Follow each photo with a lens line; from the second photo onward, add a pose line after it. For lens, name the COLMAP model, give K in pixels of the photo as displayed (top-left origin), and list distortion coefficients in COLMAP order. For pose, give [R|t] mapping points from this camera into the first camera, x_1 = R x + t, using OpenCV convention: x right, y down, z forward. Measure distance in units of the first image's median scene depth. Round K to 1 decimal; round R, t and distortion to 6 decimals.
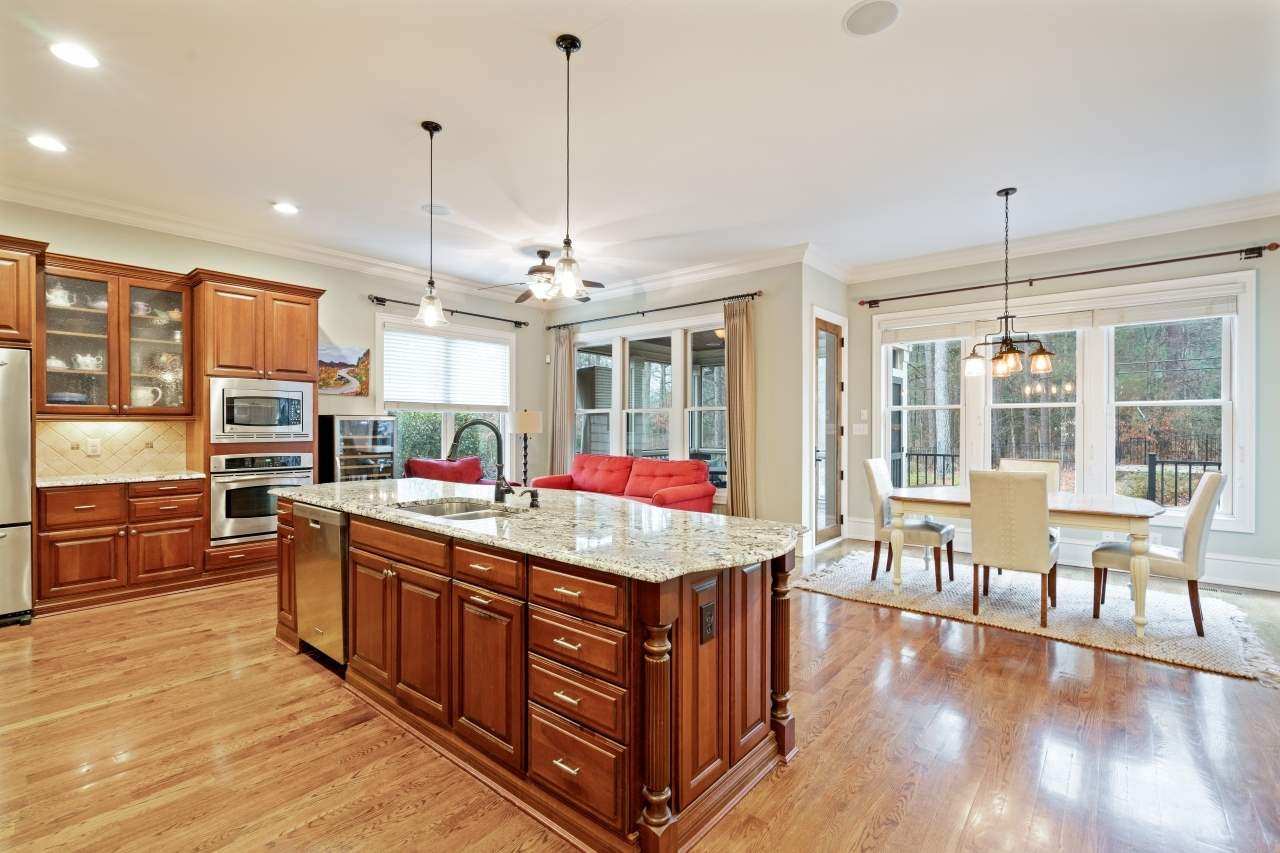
lens RADIAL K [[575.4, 0, 632.6], [0, 575.4, 427.0], [0, 0, 1]] dist [-0.004133, 0.001804]
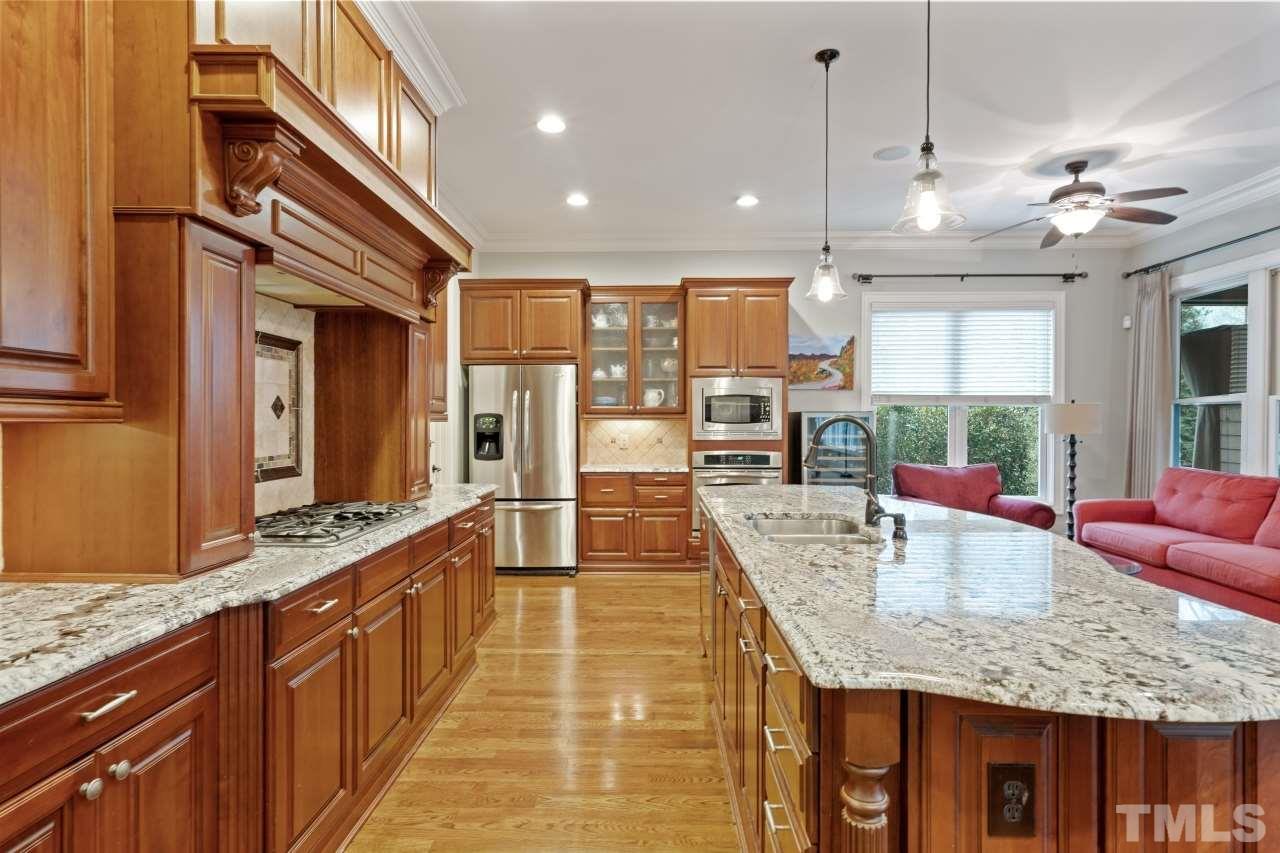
lens RADIAL K [[660.2, 0, 636.1], [0, 660.2, 430.6], [0, 0, 1]] dist [0.002718, 0.001447]
pose [[0.630805, 0.007552, -0.775904, 0.153383], [-0.000989, 0.999960, 0.008928, -0.000087], [0.775940, -0.004864, 0.630787, 0.144792]]
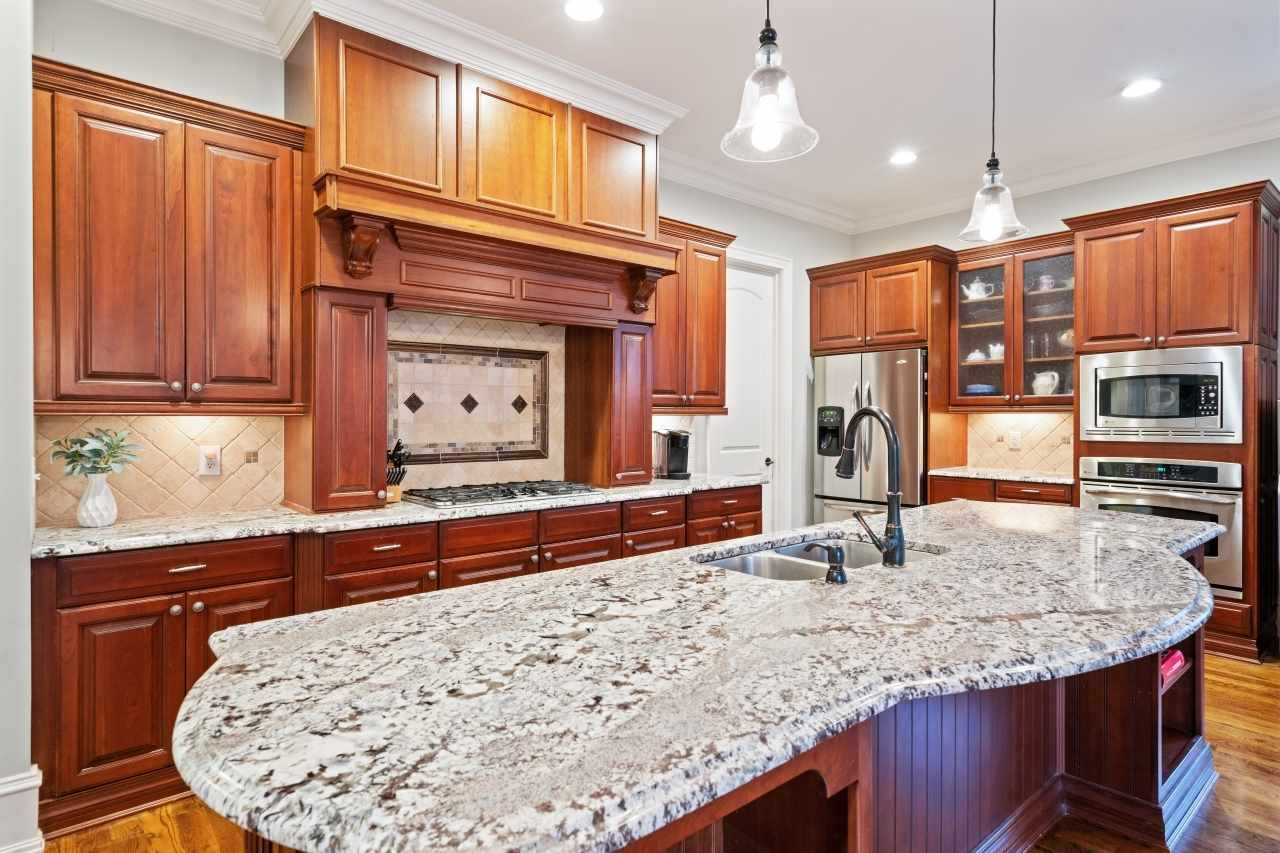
lens RADIAL K [[680.3, 0, 637.2], [0, 680.3, 423.7], [0, 0, 1]] dist [0.005775, 0.000759]
pose [[-0.152240, 0.010137, -0.988292, 0.265281], [-0.003536, 0.999935, 0.010801, -0.001882], [0.988337, 0.005139, -0.152194, 0.556655]]
